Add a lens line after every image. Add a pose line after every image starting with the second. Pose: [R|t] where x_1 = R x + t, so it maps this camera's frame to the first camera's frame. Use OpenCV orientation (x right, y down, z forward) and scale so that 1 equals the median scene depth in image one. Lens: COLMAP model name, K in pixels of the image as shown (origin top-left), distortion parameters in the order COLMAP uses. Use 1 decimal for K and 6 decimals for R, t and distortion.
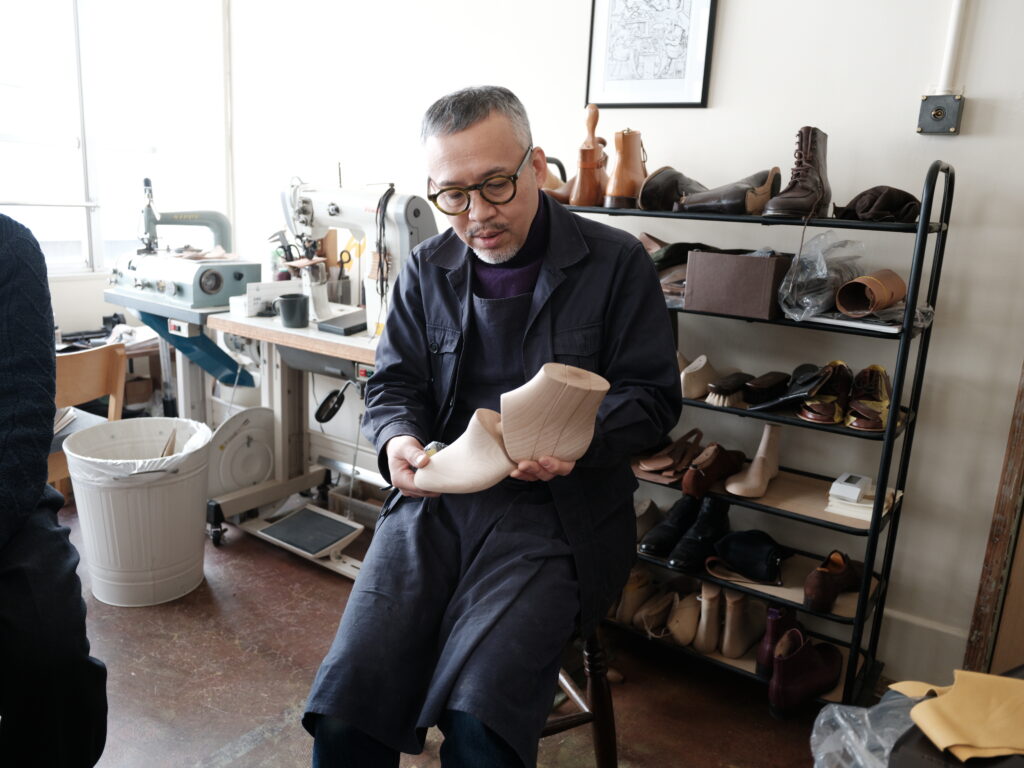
lens RADIAL K [[786.4, 0, 511.6], [0, 786.4, 385.9], [0, 0, 1]] dist [-0.009772, -0.006814]
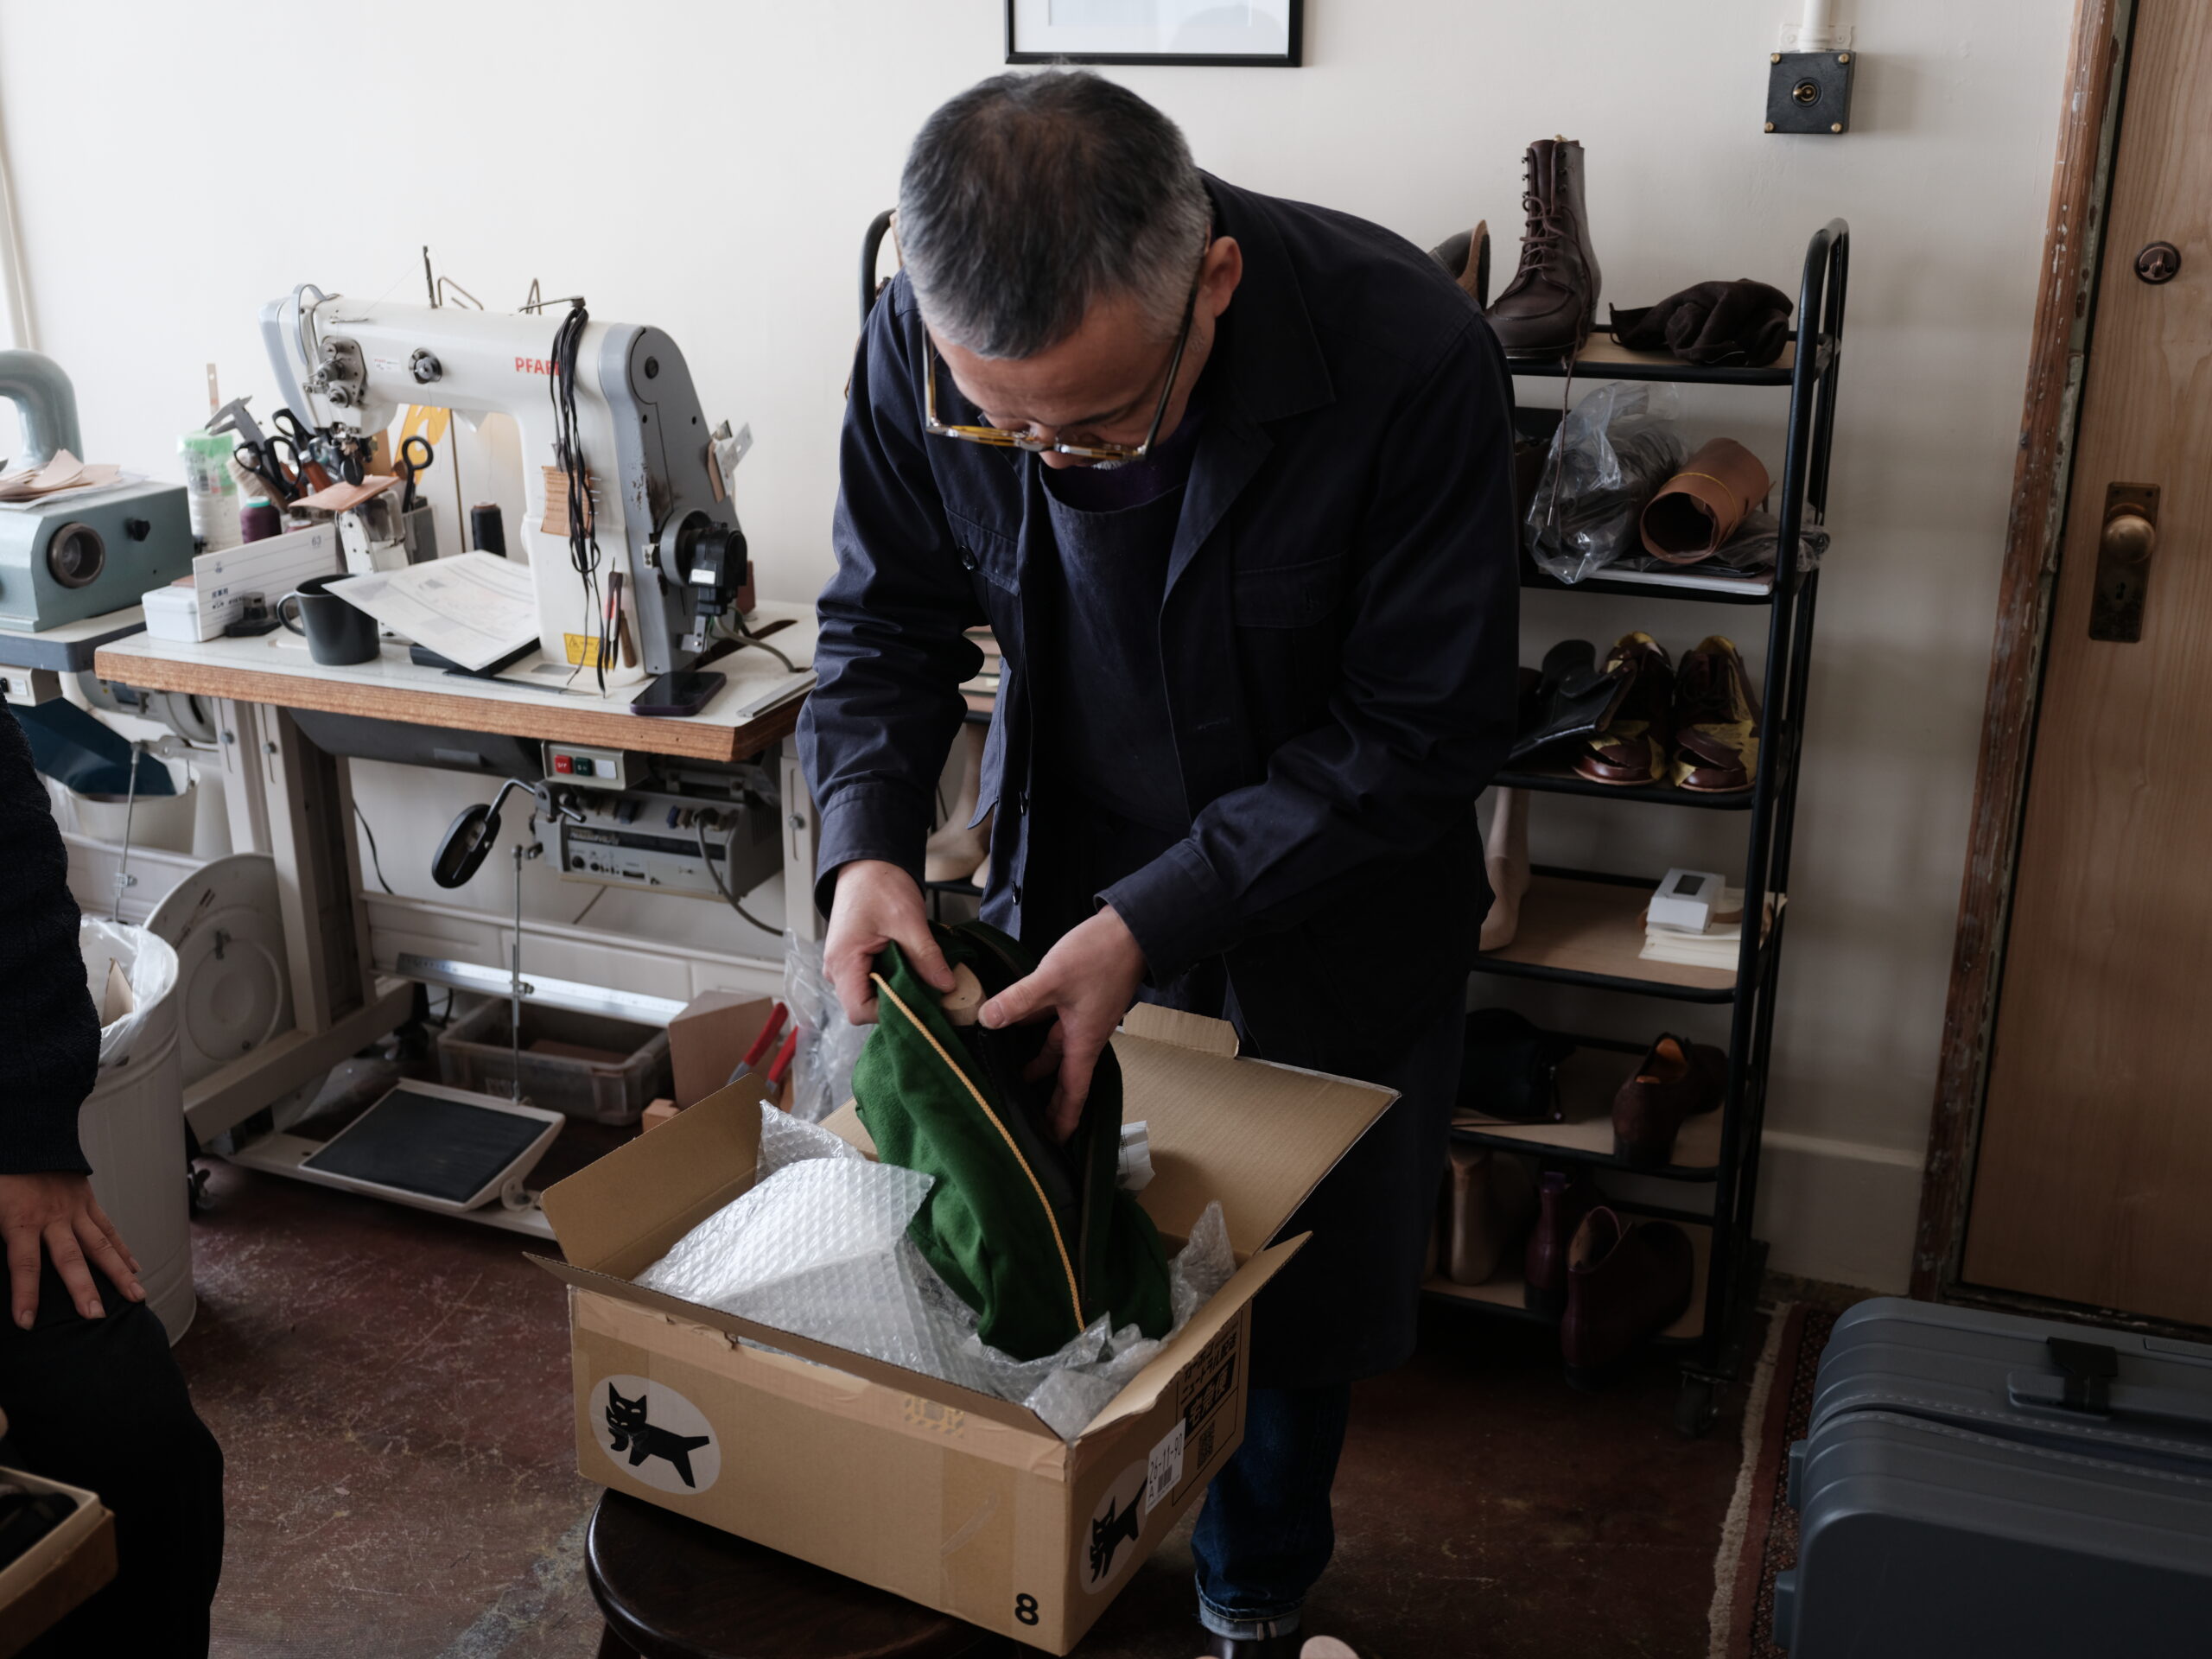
lens RADIAL K [[2178.1, 0, 1098.8], [0, 2178.1, 832.4], [0, 0, 1]] dist [-0.014436, 0.000000]
pose [[0.974422, -0.123985, 0.187427, -0.138945], [0.102730, 0.987543, 0.119183, -0.092849], [-0.199870, -0.096880, 0.975021, -0.188732]]
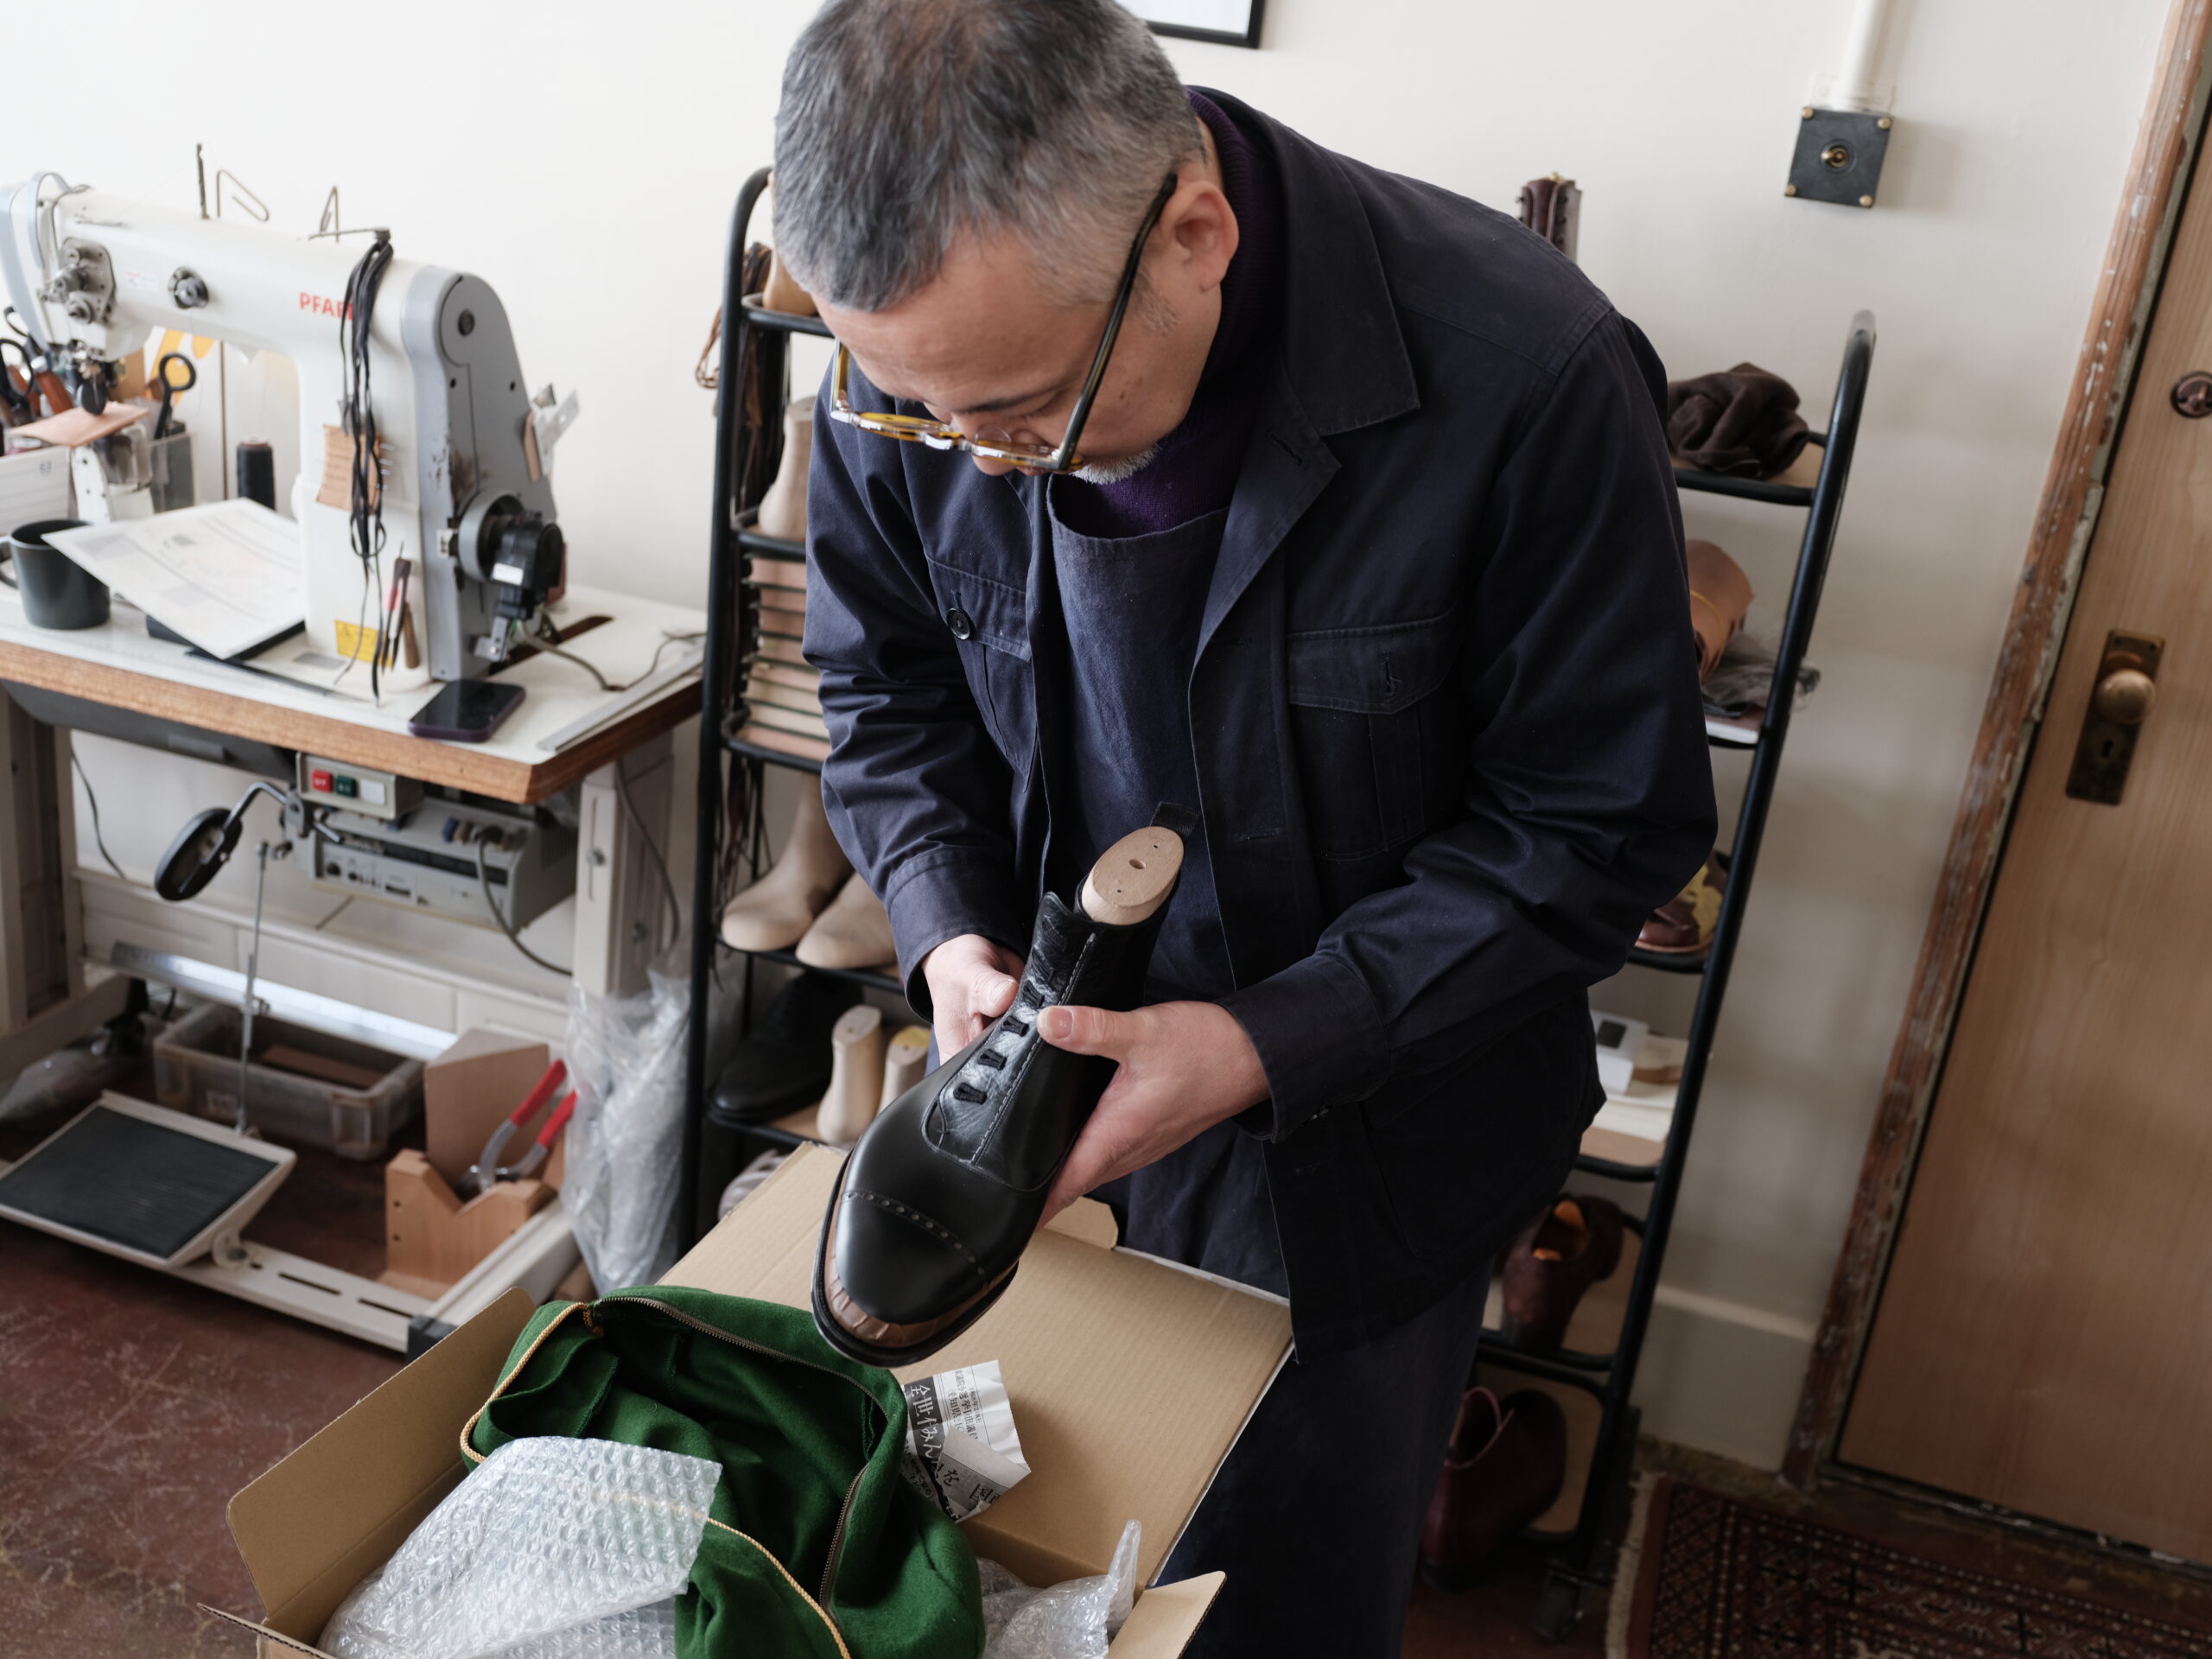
lens RADIAL K [[2190.2, 0, 1093.5], [0, 2190.2, 832.0], [0, 0, 1]] dist [-0.015467, 0.000000]
pose [[0.959724, -0.048120, 0.276791, -0.135293], [0.002571, 0.986686, 0.162619, -0.157788], [-0.280931, -0.155358, 0.947070, -0.021997]]
